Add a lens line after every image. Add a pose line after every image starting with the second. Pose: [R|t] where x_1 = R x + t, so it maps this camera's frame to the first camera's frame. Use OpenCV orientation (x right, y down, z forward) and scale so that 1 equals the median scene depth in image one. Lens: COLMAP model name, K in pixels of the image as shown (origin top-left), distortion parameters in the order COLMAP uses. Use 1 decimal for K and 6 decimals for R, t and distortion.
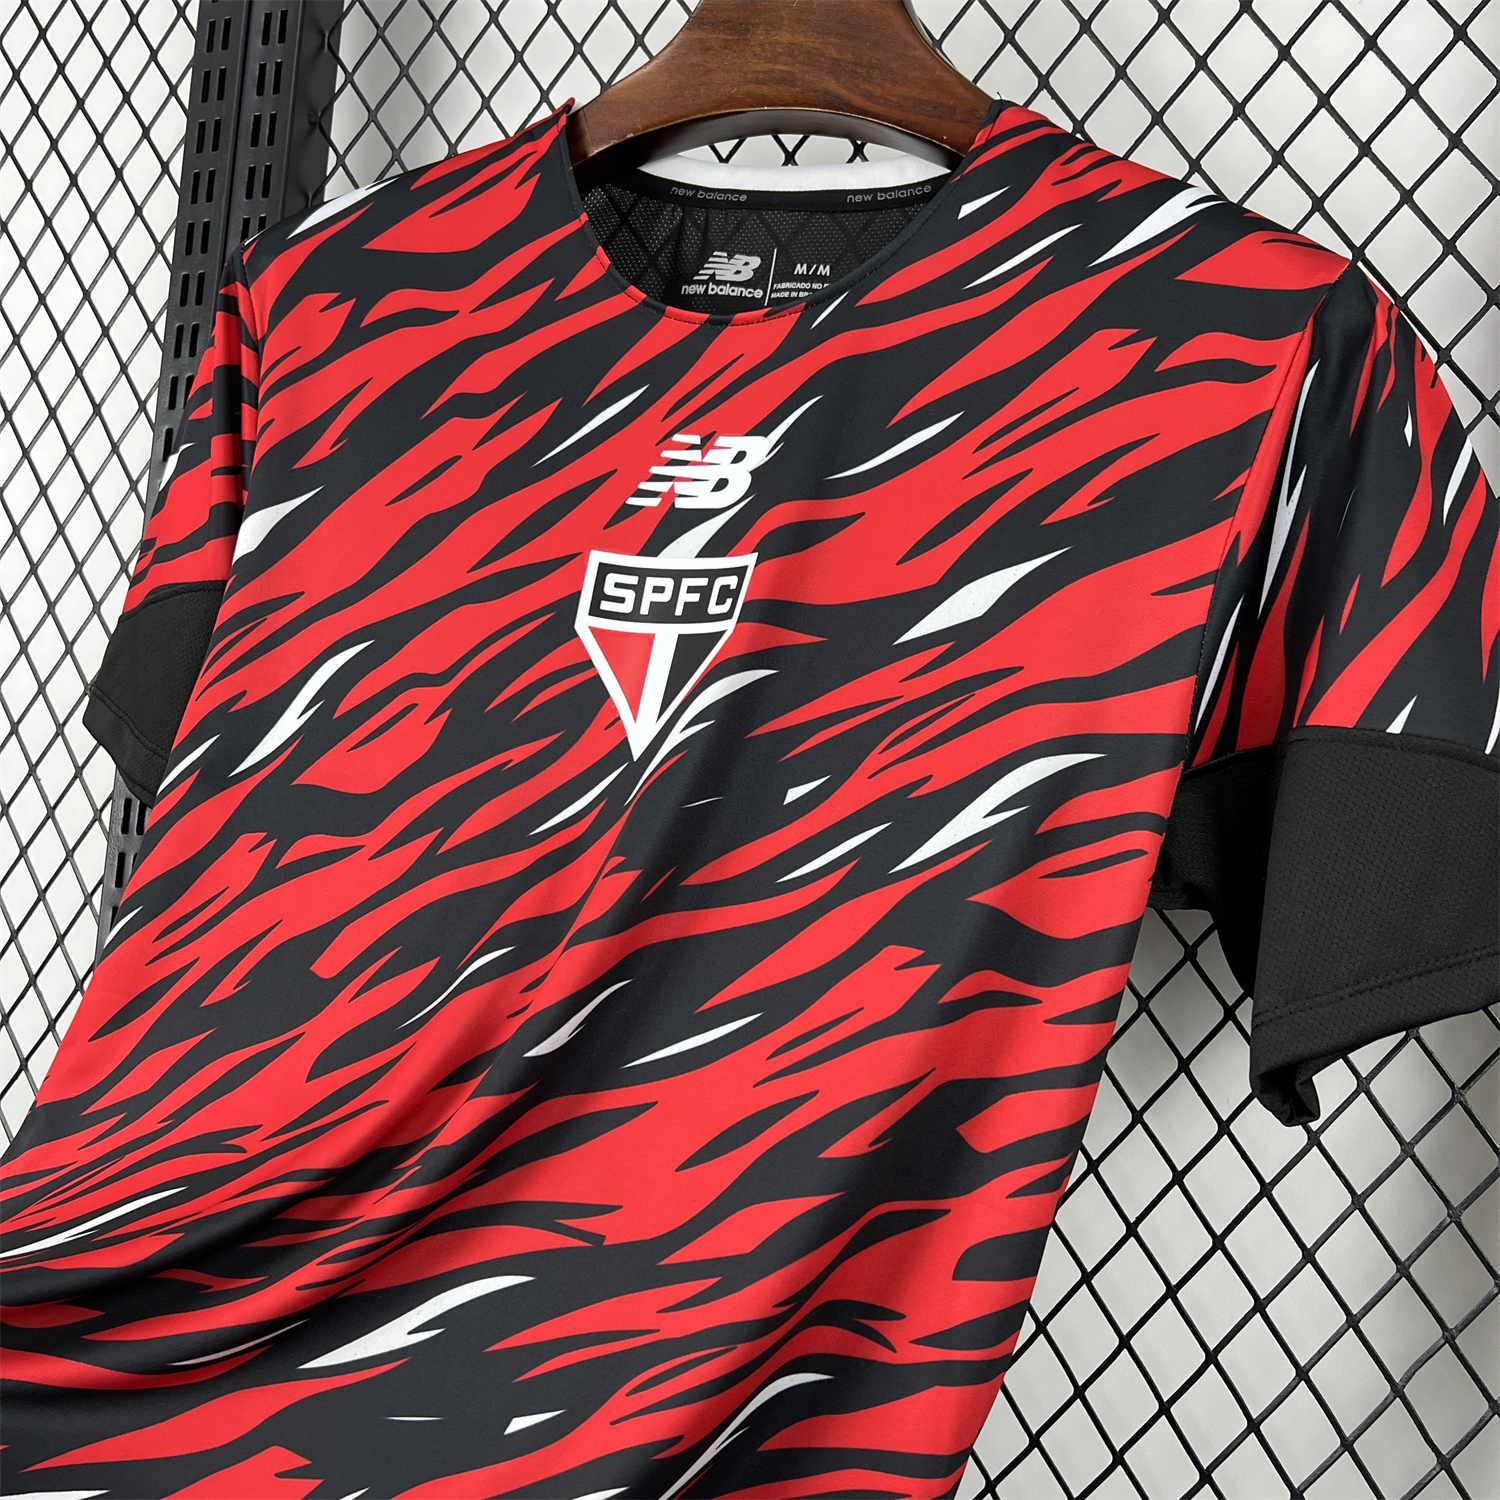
lens RADIAL K [[1623.5, 0, 750.0], [0, 1623.5, 750.0], [0, 0, 1]] dist [0.171825, -0.480870]
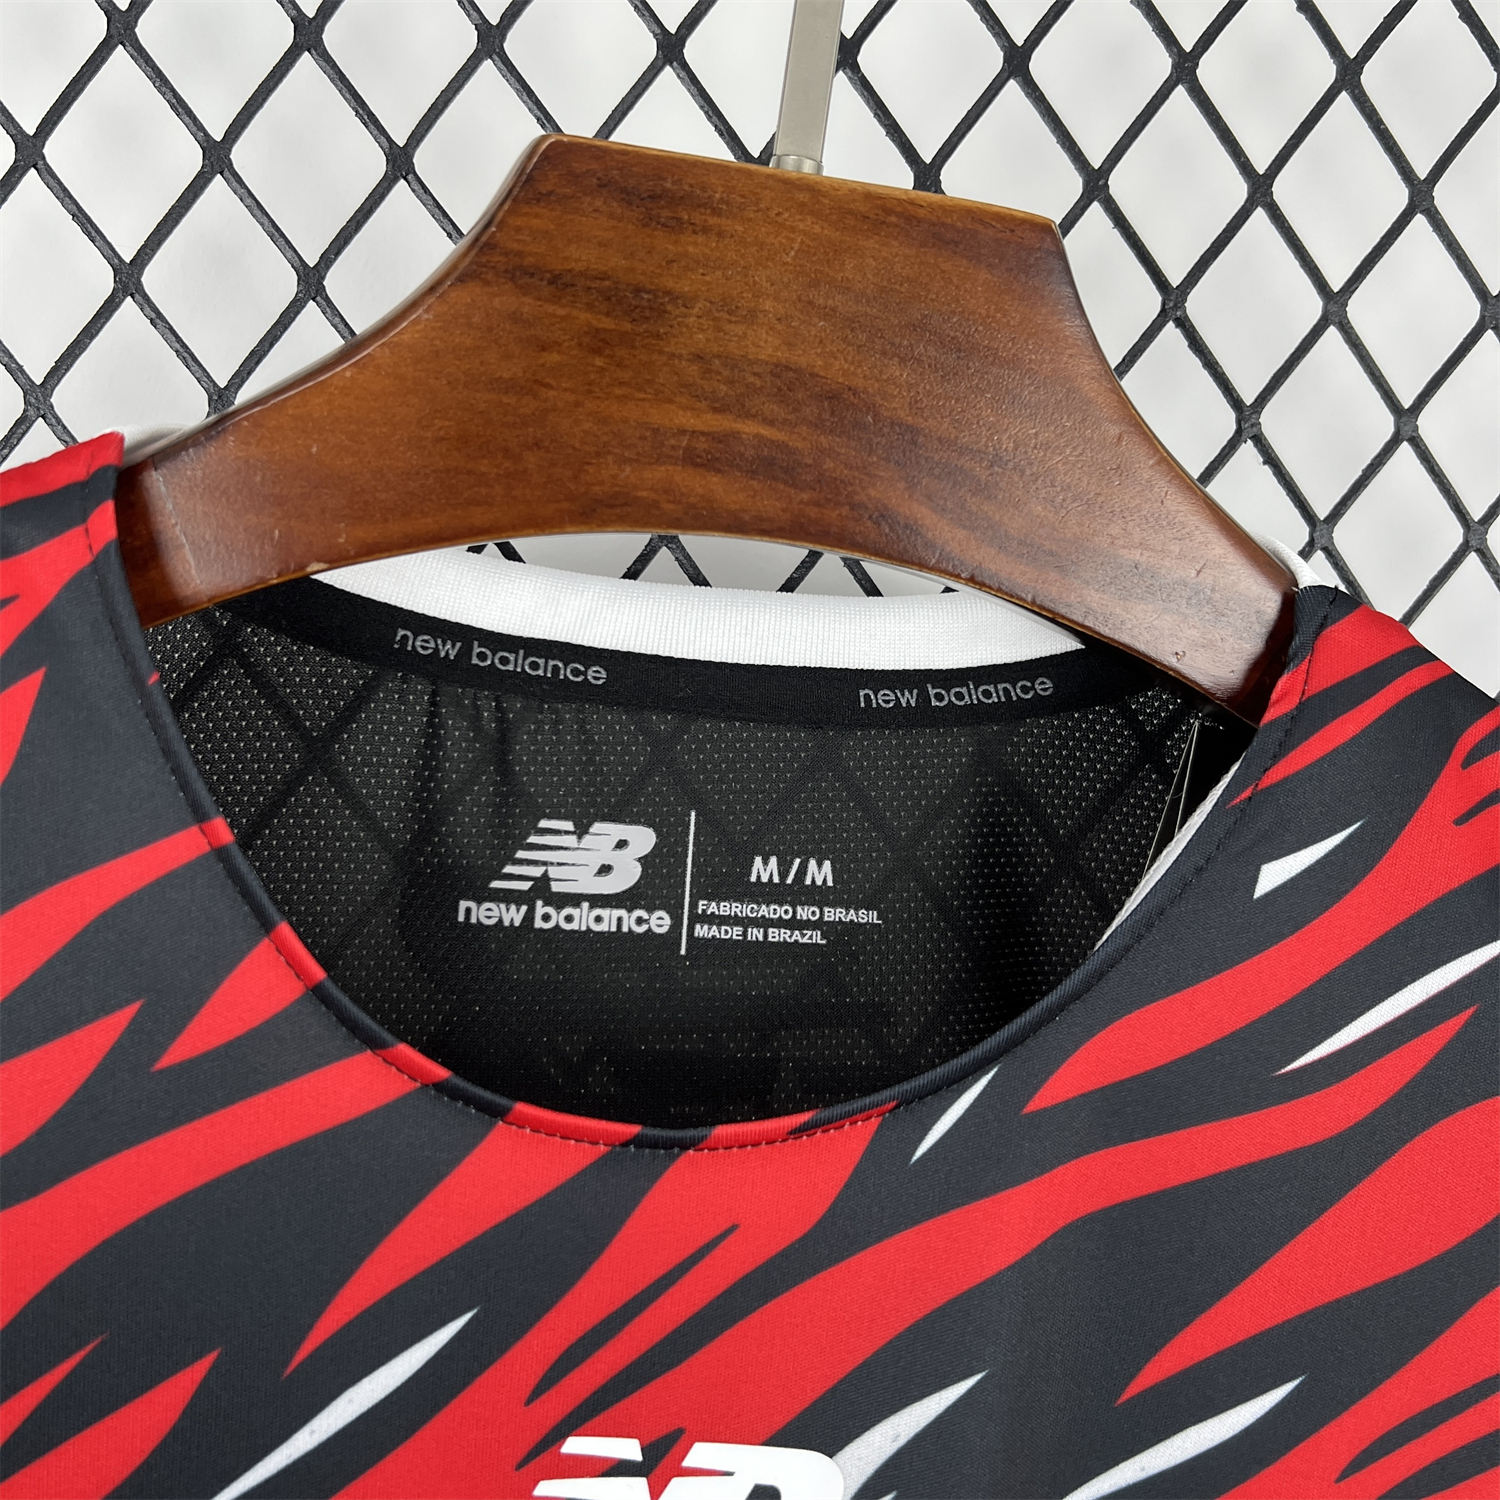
lens RADIAL K [[1623.5, 0, 750.0], [0, 1623.5, 750.0], [0, 0, 1]] dist [0.171825, -0.480870]
pose [[0.890505, -0.112994, 0.440719, -0.151065], [0.012900, 0.974551, 0.223795, -0.411697], [-0.454791, -0.193605, 0.869300, 0.637883]]
